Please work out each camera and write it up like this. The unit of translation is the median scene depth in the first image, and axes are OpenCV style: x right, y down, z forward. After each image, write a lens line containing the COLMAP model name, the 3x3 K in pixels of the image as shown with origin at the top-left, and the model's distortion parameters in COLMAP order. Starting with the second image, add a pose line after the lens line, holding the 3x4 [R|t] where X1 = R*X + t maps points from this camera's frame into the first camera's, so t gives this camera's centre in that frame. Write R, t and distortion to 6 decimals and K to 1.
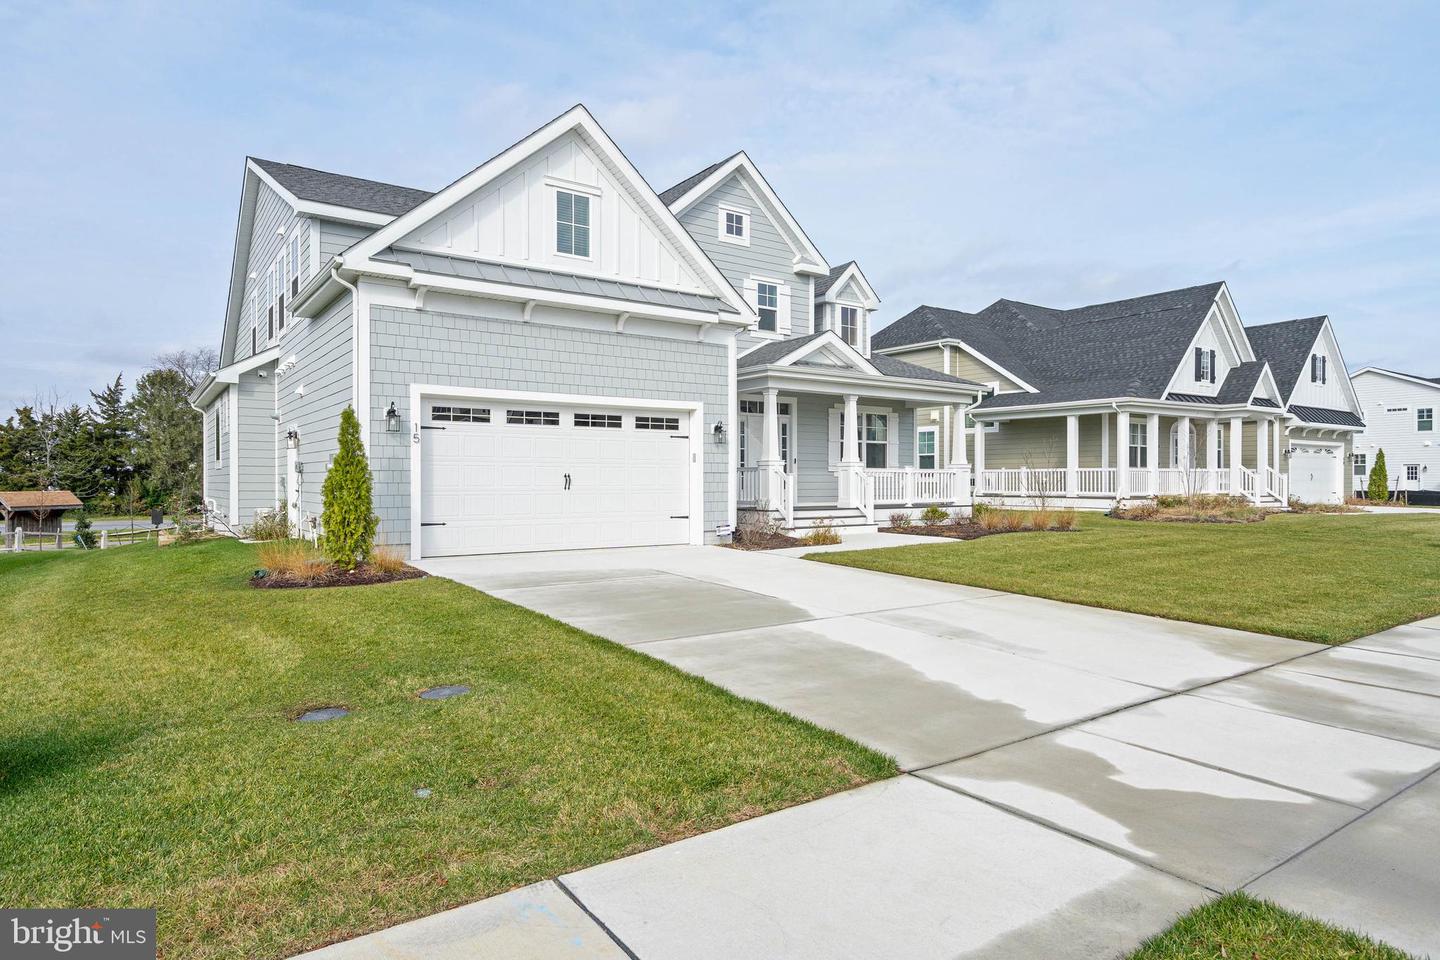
lens RADIAL K [[826.0, 0, 720.0], [0, 826.0, 480.0], [0, 0, 1]] dist [0.000275, 0.000101]
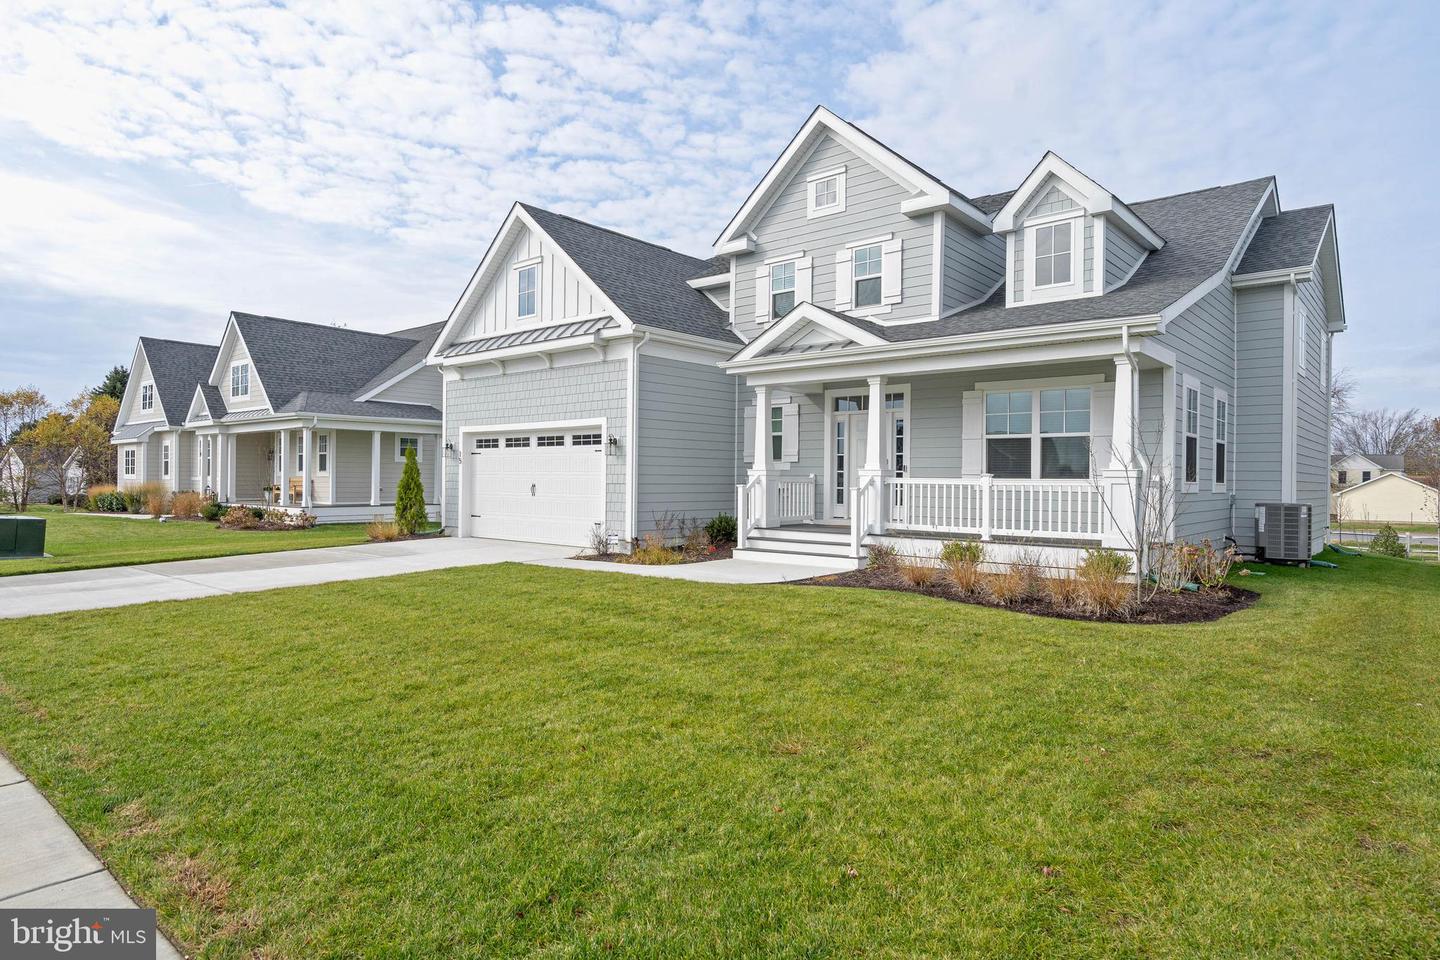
lens RADIAL K [[826.0, 0, 720.0], [0, 826.0, 480.0], [0, 0, 1]] dist [0.000275, 0.000101]
pose [[0.248505, 0.000703, -0.968630, 0.944387], [-0.010616, 0.999942, -0.001997, -0.011342], [0.968573, 0.010779, 0.248498, 0.793331]]
